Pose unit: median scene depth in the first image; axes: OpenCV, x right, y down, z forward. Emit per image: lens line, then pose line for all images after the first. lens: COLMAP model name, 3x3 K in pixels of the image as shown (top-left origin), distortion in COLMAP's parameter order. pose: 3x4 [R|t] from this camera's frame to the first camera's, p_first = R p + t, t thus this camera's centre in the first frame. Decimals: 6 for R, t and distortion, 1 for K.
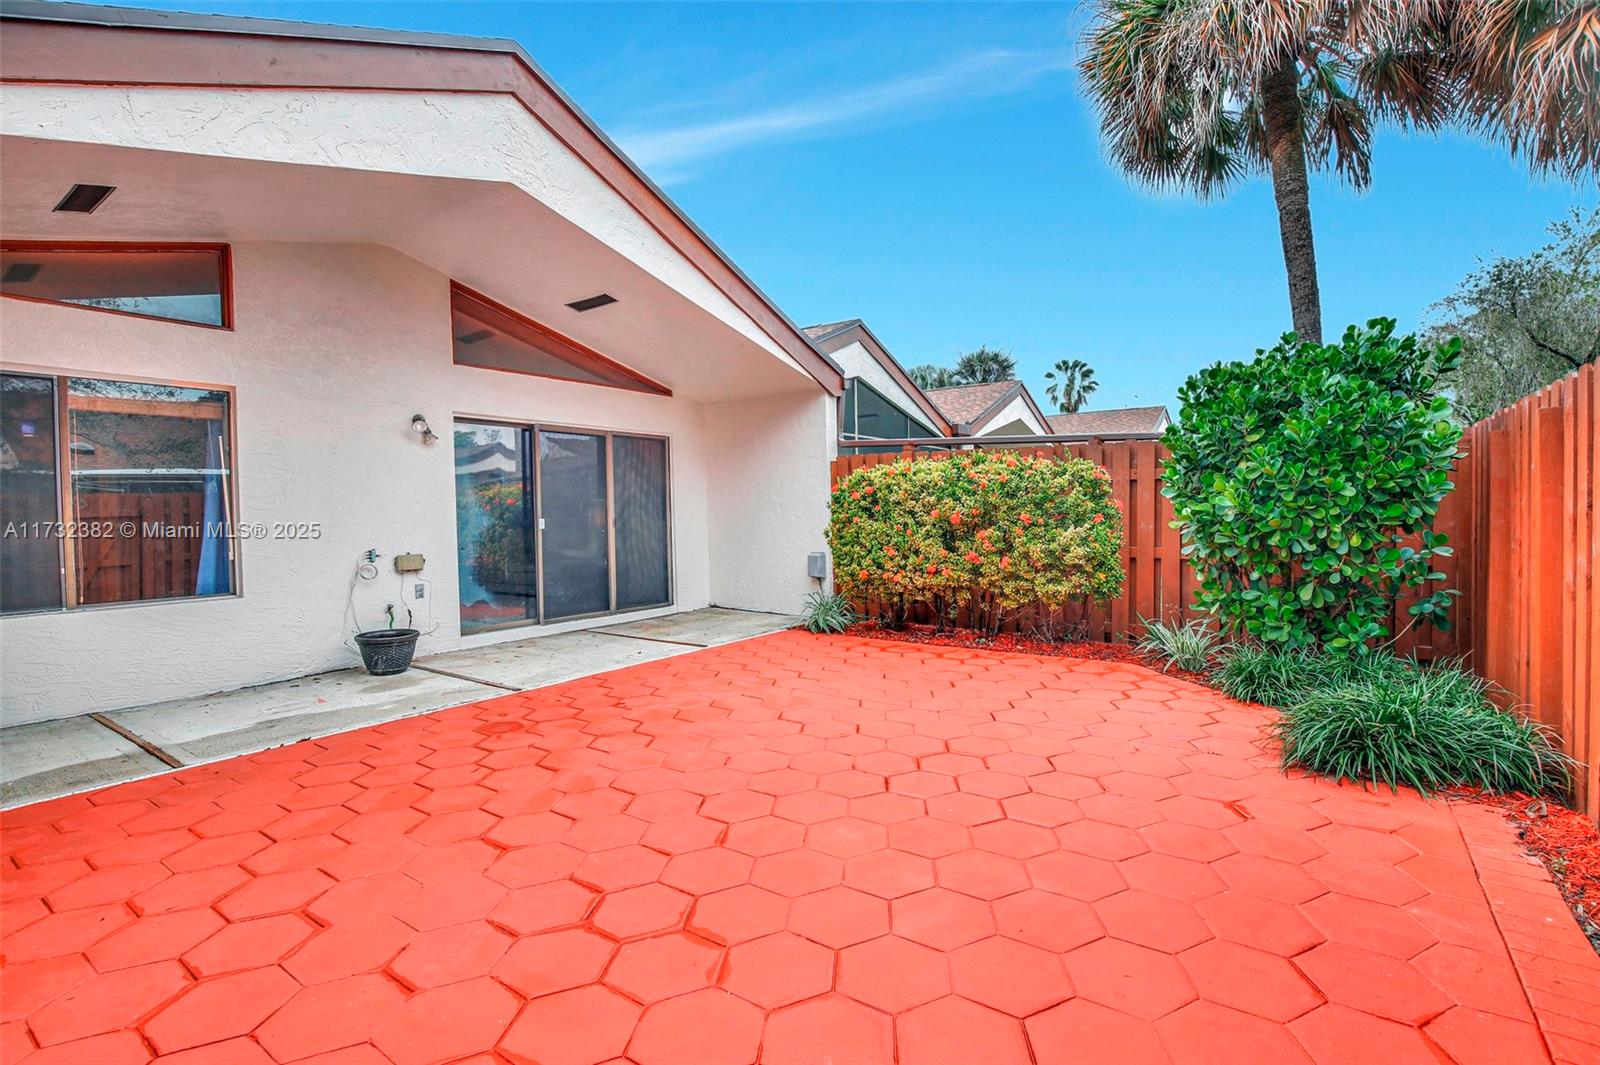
lens RADIAL K [[766.1, 0, 809.6], [0, 766.1, 514.3], [0, 0, 1]] dist [-0.018369, 0.000067]
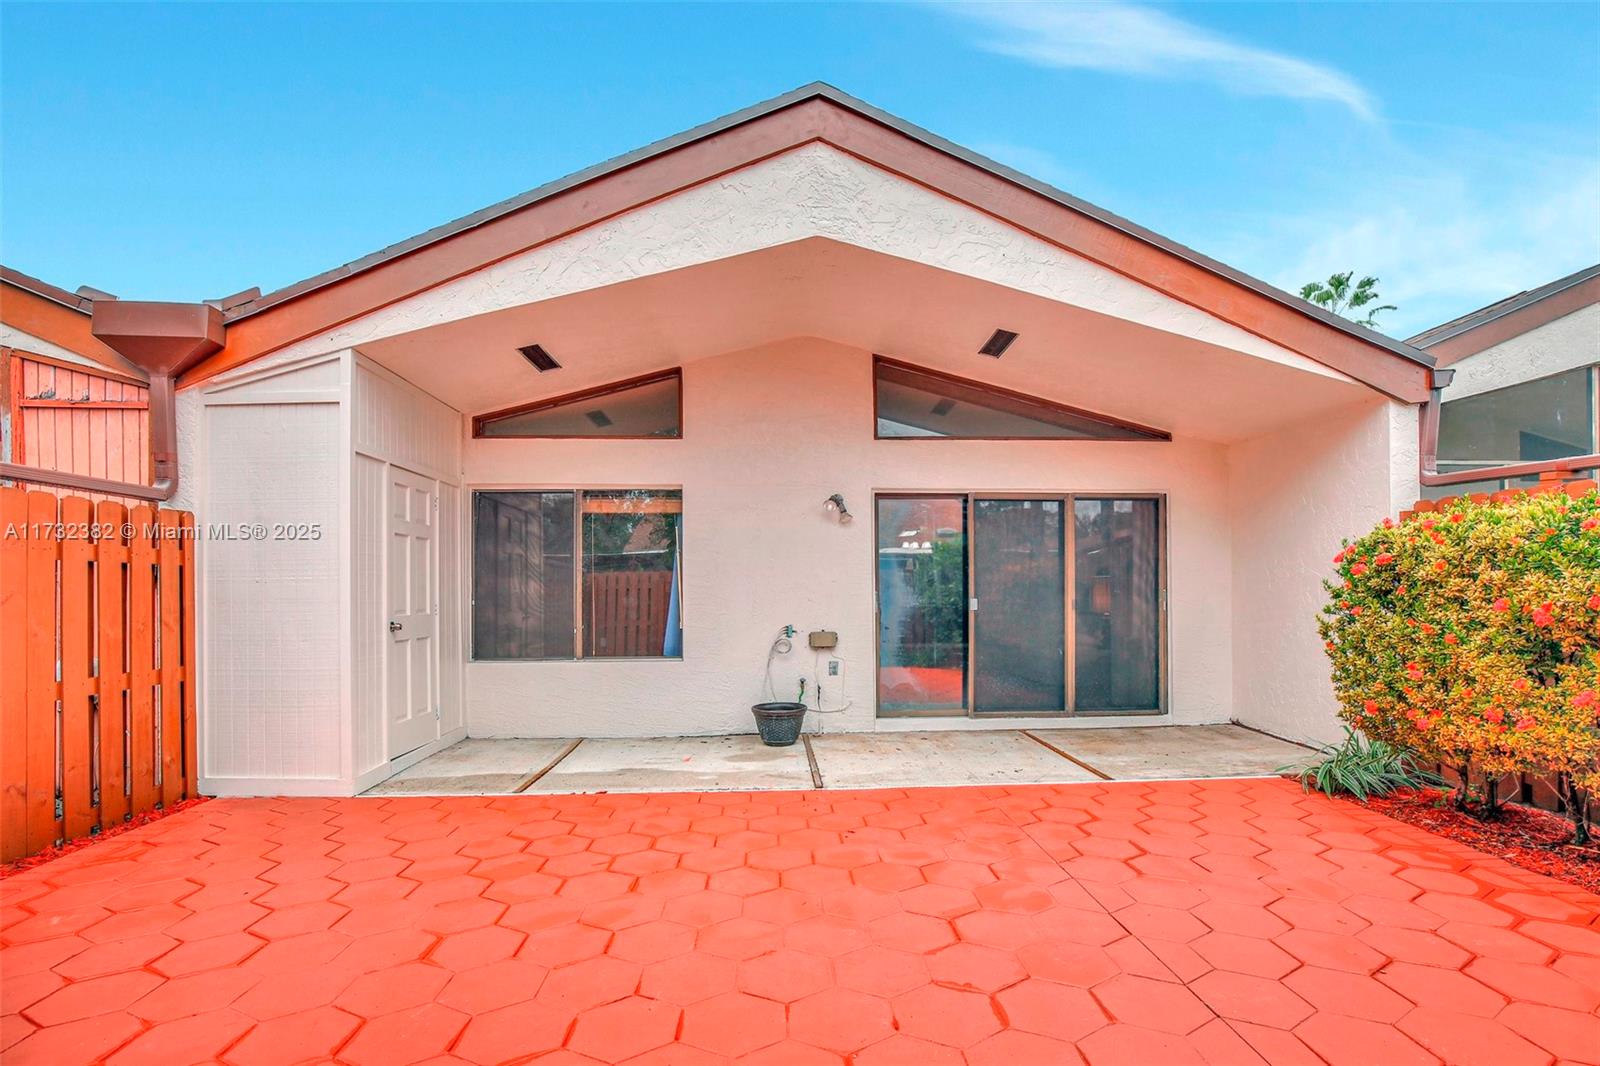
lens RADIAL K [[763.7, 0, 803.0], [0, 763.7, 585.5], [0, 0, 1]] dist [-0.025237, -0.000028]
pose [[0.614836, 0.005748, -0.788634, 0.266586], [-0.008582, 0.999963, 0.000598, -0.009582], [0.788608, 0.006401, 0.614863, 0.345840]]
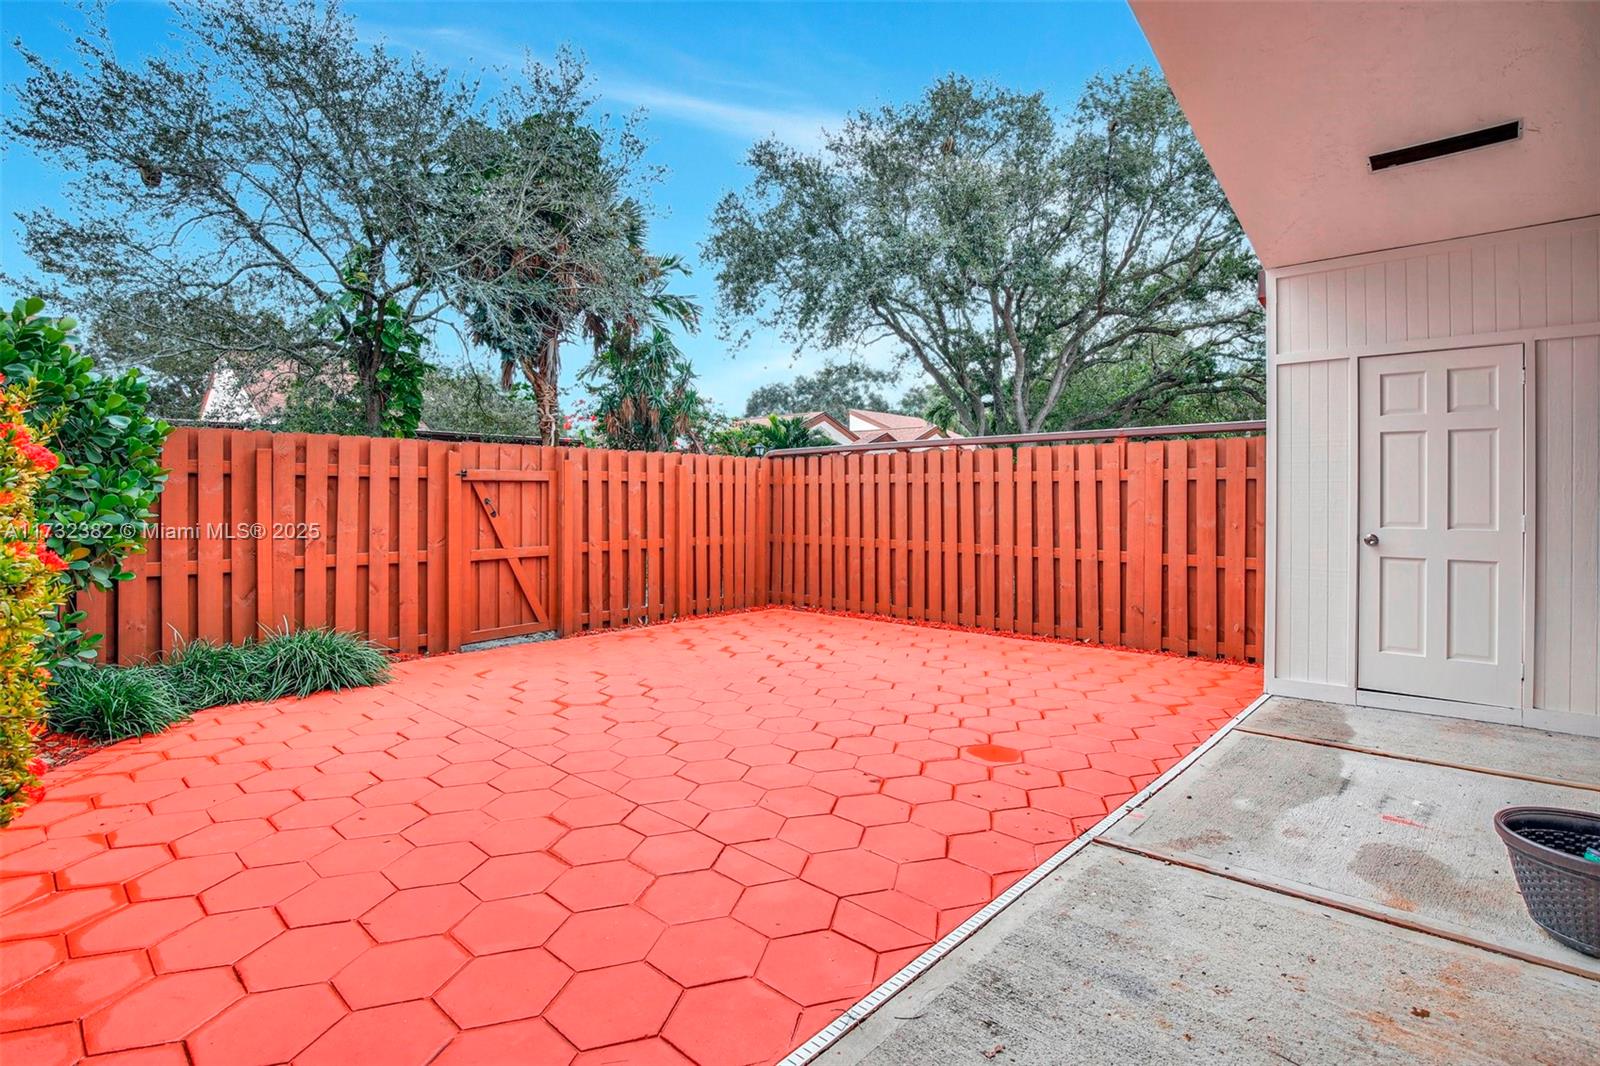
lens RADIAL K [[745.3, 0, 804.8], [0, 745.3, 503.5], [0, 0, 1]] dist [-0.043431, -0.000002]
pose [[-0.992404, 0.005535, 0.122900, -0.205702], [0.006559, 0.999947, 0.007928, -0.004431], [-0.122850, 0.008674, -0.992387, 1.256656]]
